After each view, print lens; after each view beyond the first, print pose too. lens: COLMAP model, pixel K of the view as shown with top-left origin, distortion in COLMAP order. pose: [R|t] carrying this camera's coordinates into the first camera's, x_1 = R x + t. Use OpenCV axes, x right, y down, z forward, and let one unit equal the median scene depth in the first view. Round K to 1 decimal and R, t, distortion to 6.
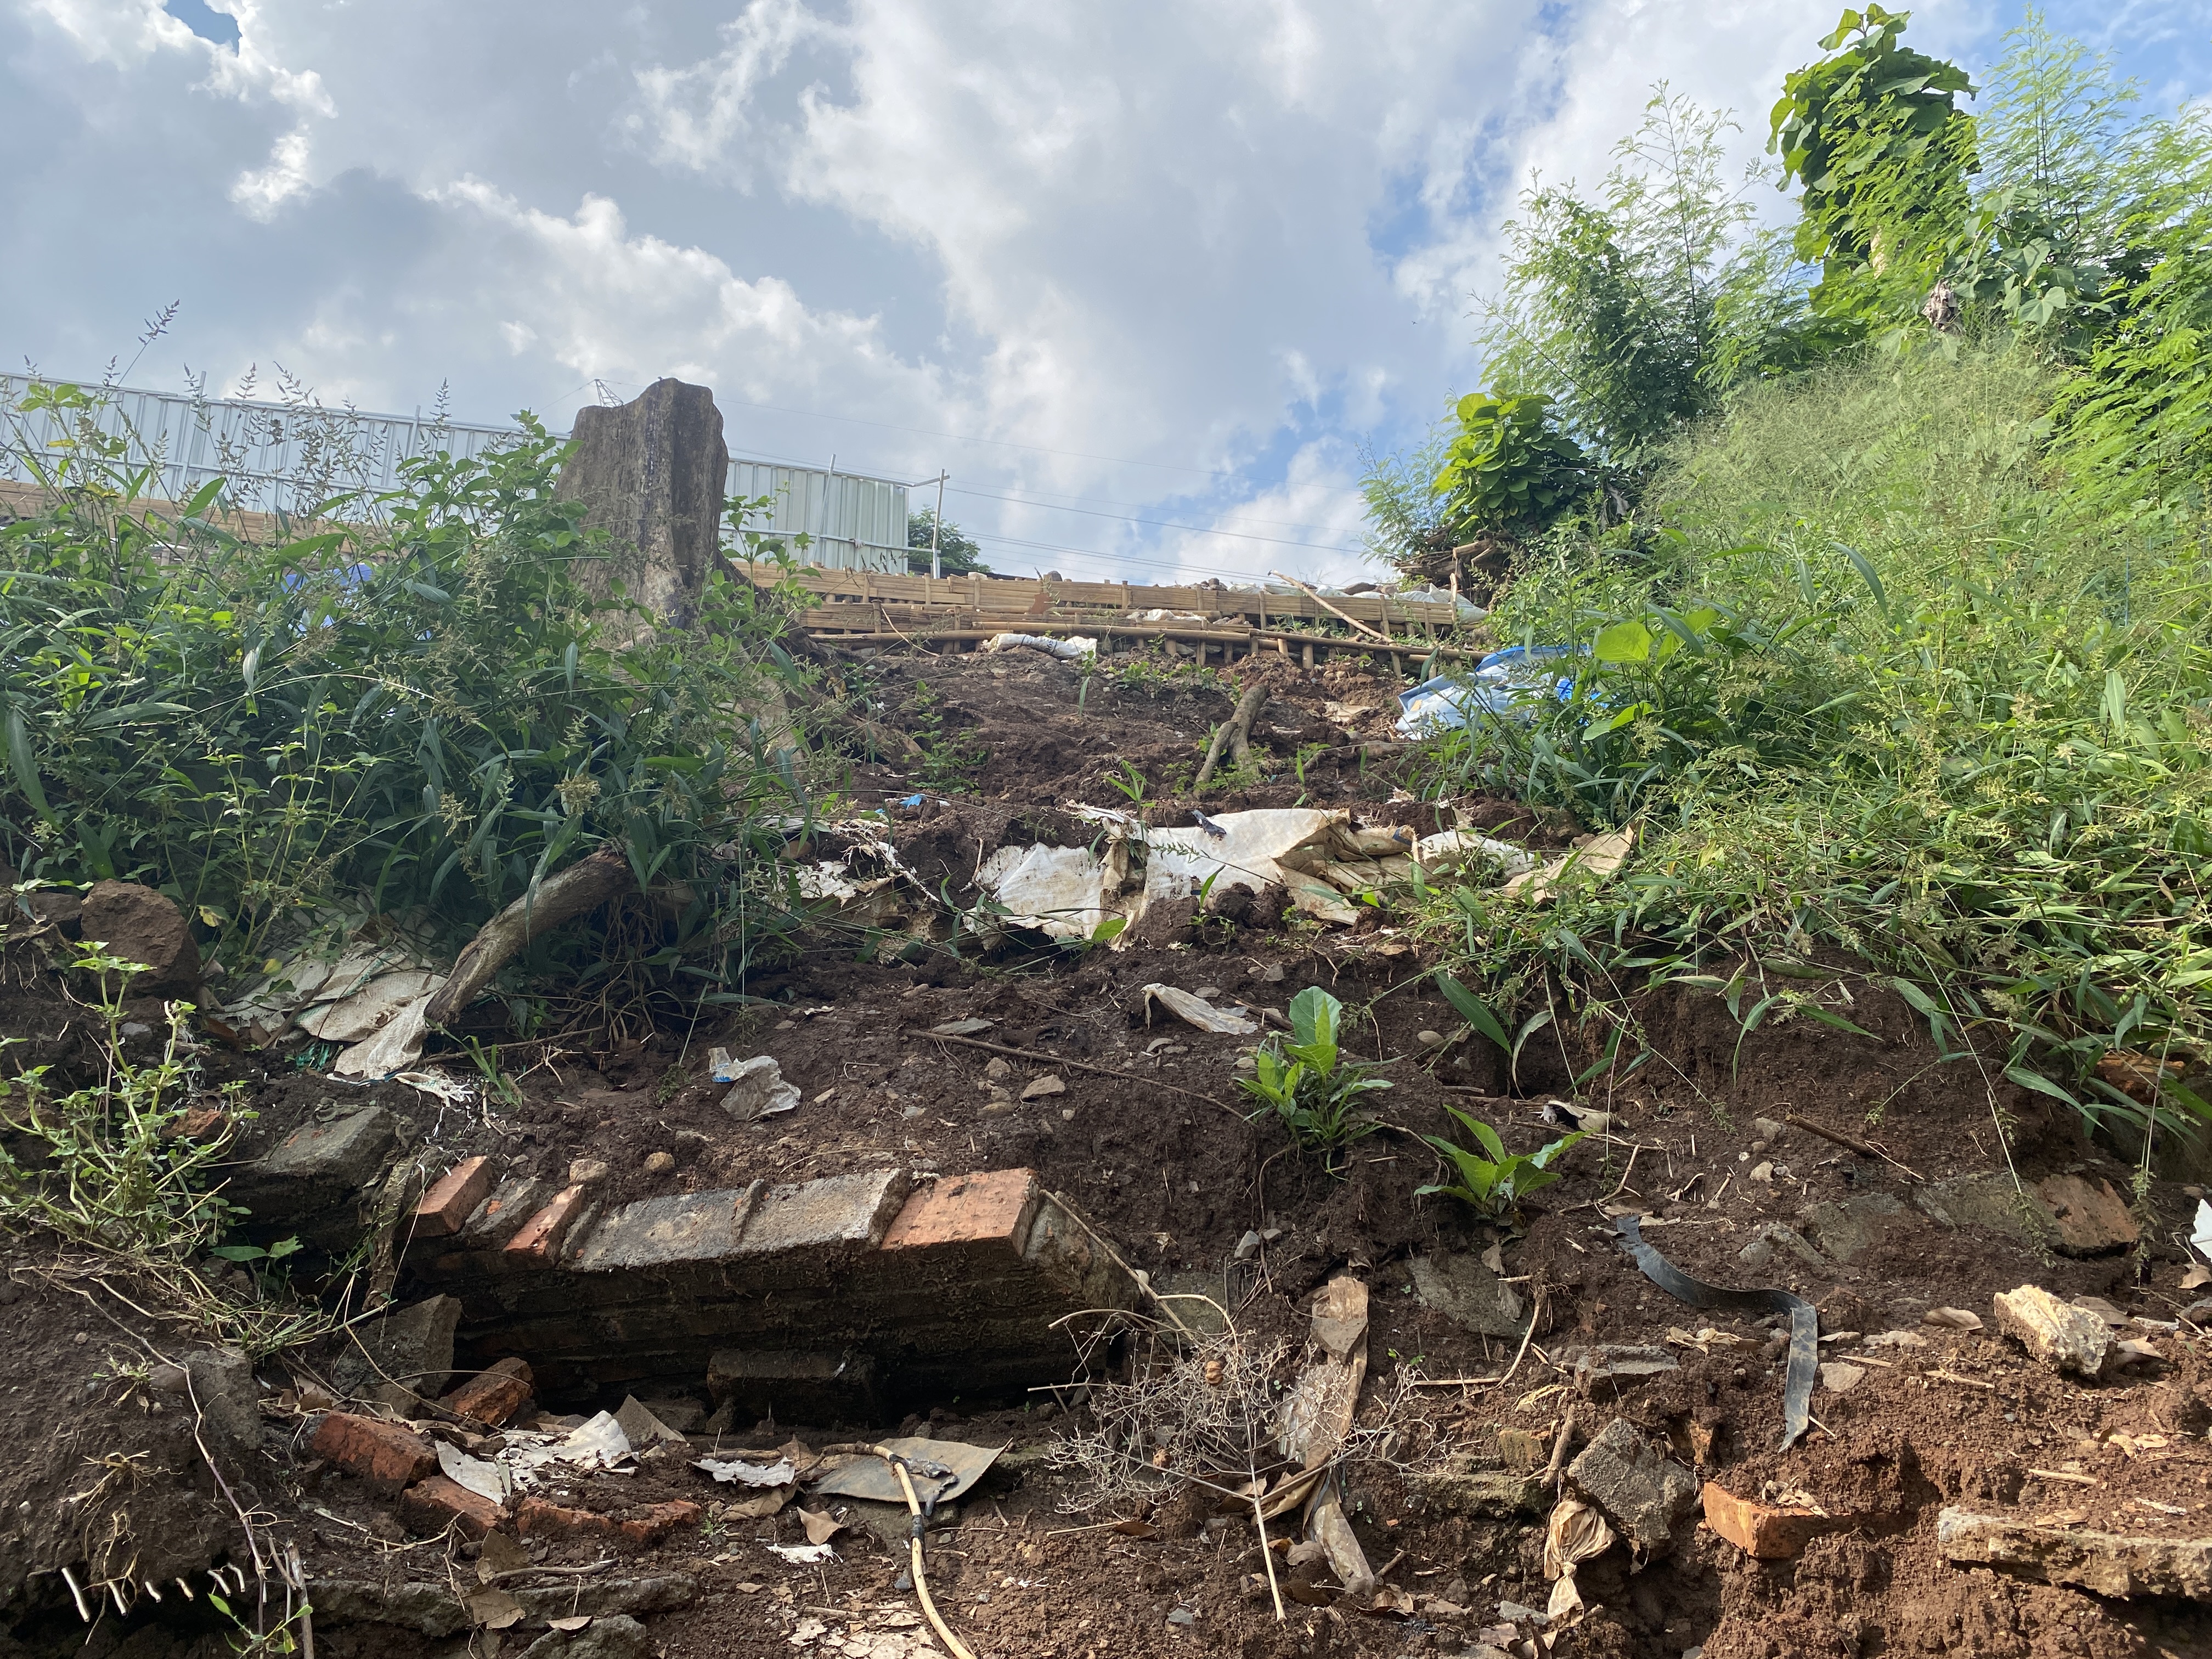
lens RADIAL K [[1651.1, 0, 1112.8], [0, 1651.1, 834.3], [0, 0, 1]] dist [0.027016, -0.038406]
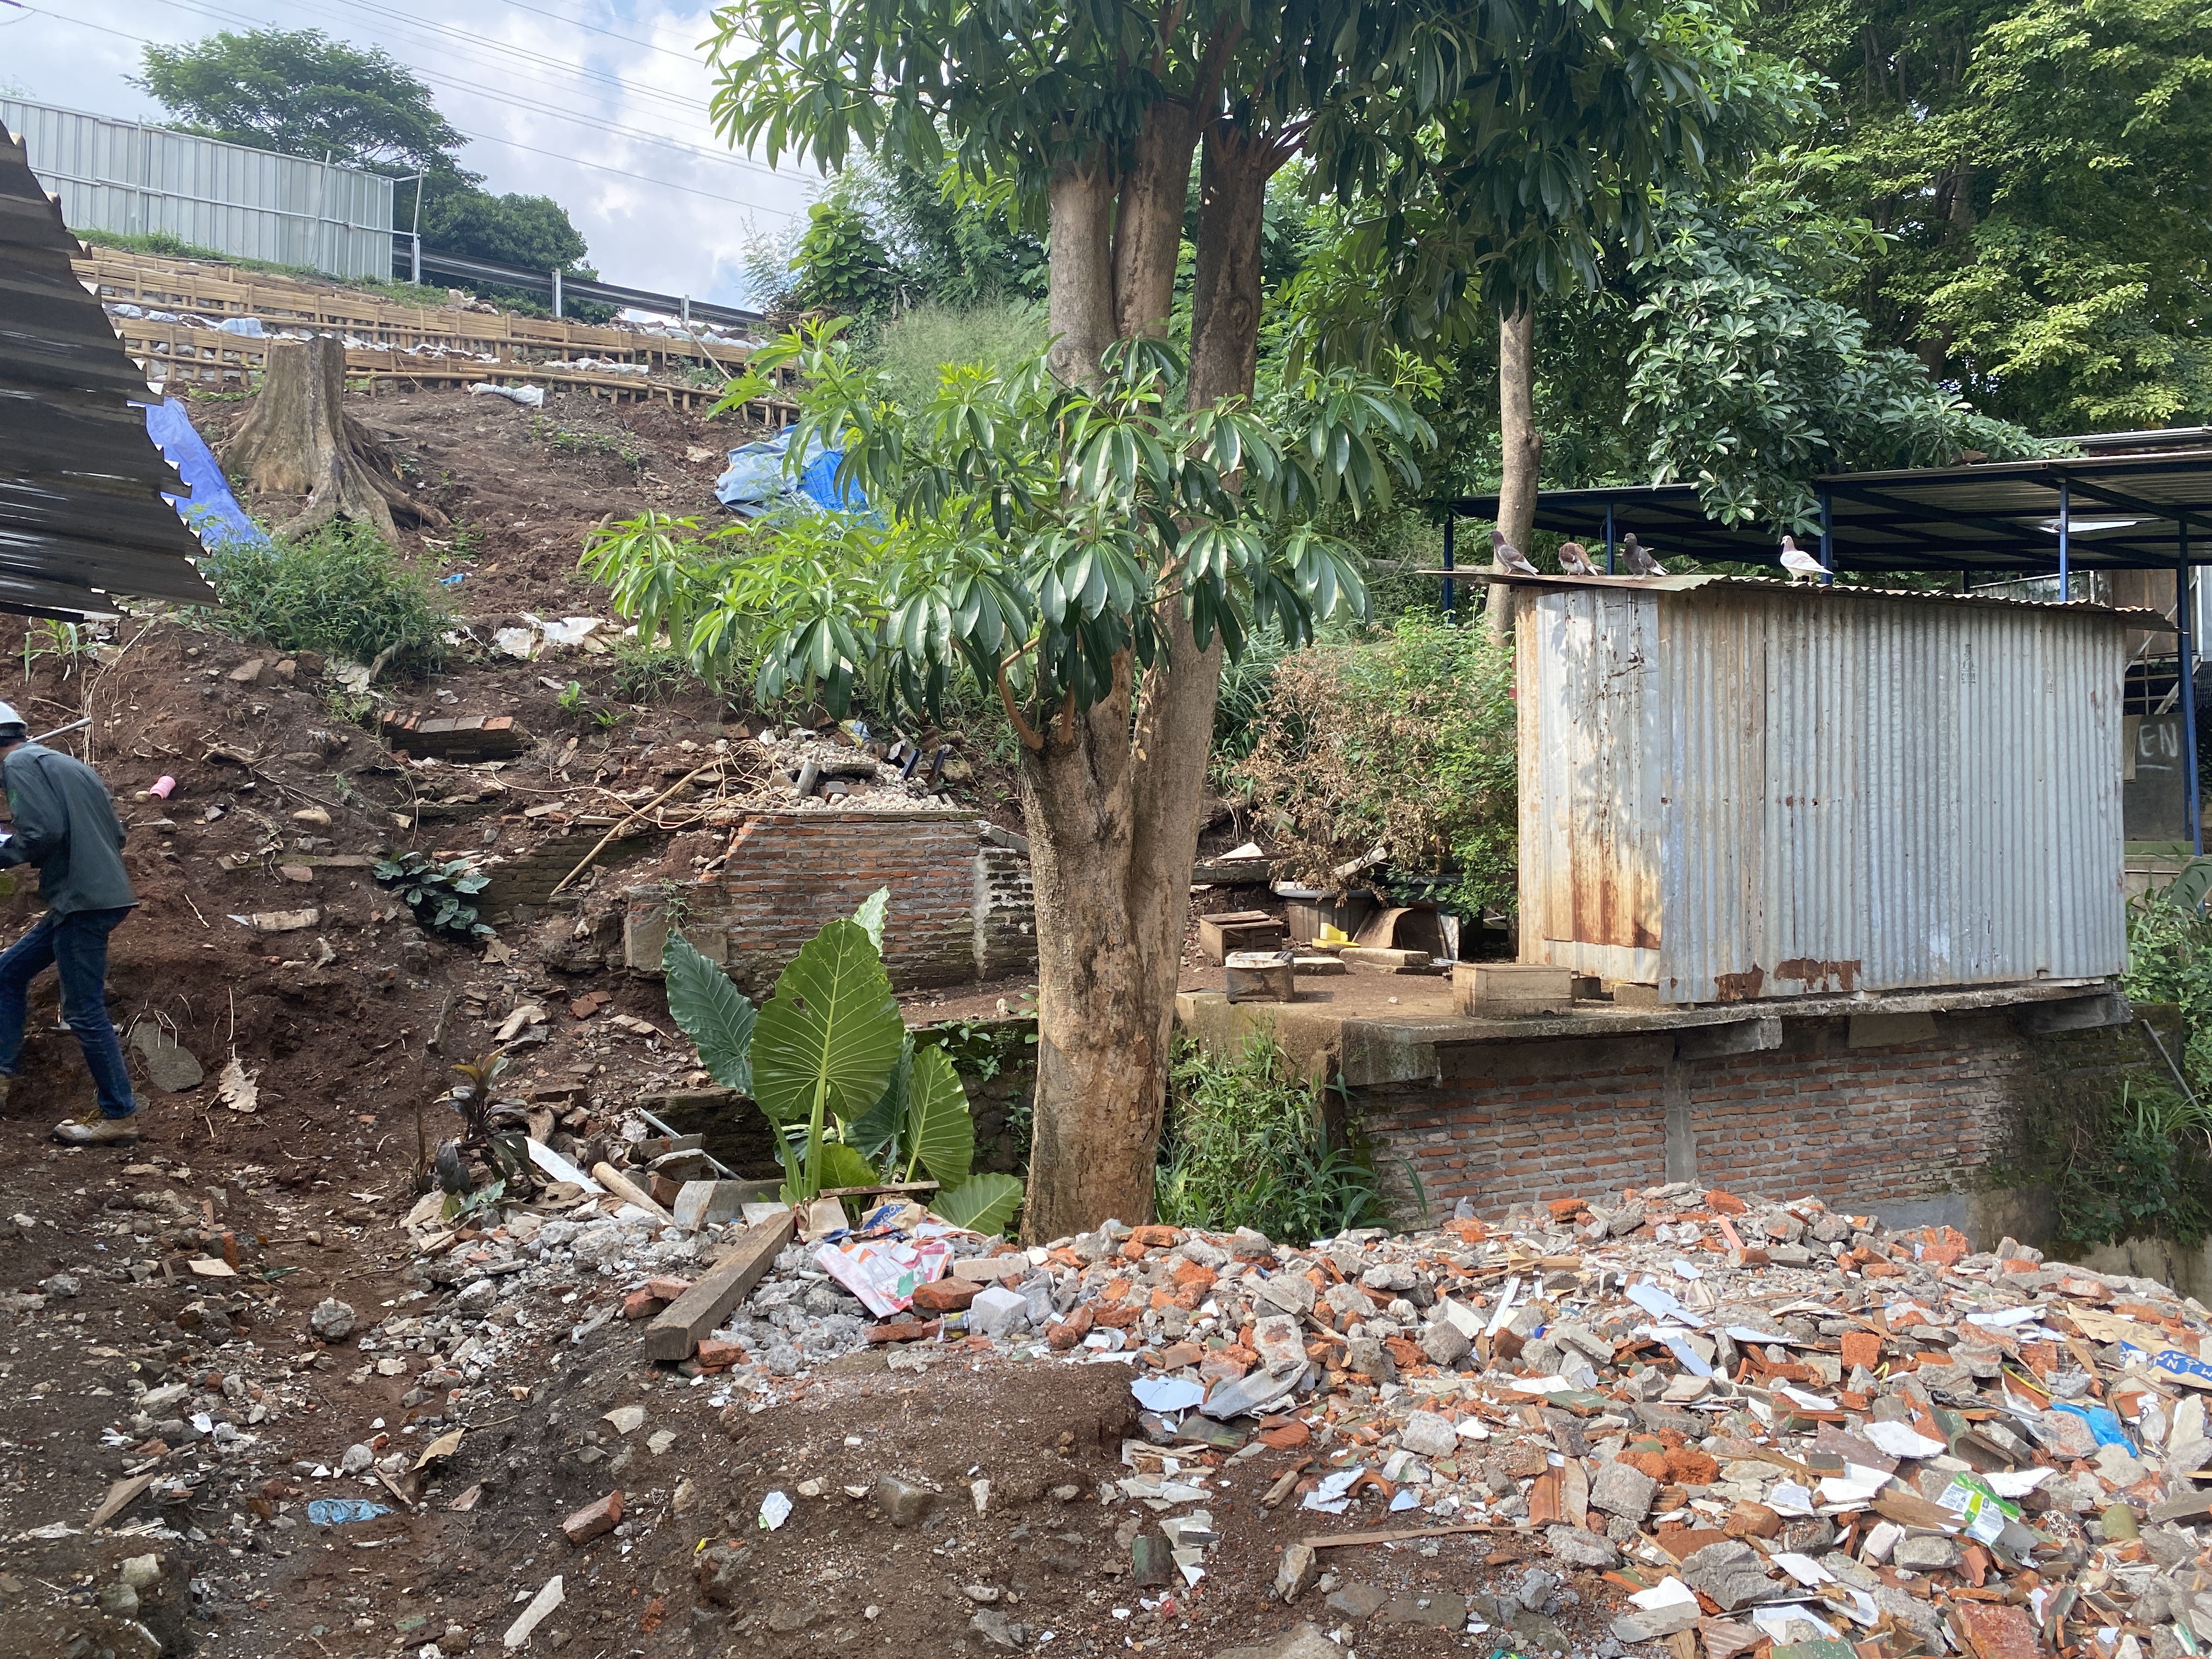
lens RADIAL K [[1651.1, 0, 1139.9], [0, 1651.1, 838.7], [0, 0, 1]] dist [0.027016, -0.038406]
pose [[0.947458, 0.006102, 0.319823, 0.104883], [-0.091898, 0.962862, 0.253874, -0.620397], [-0.306396, -0.269926, 0.912832, -2.973248]]
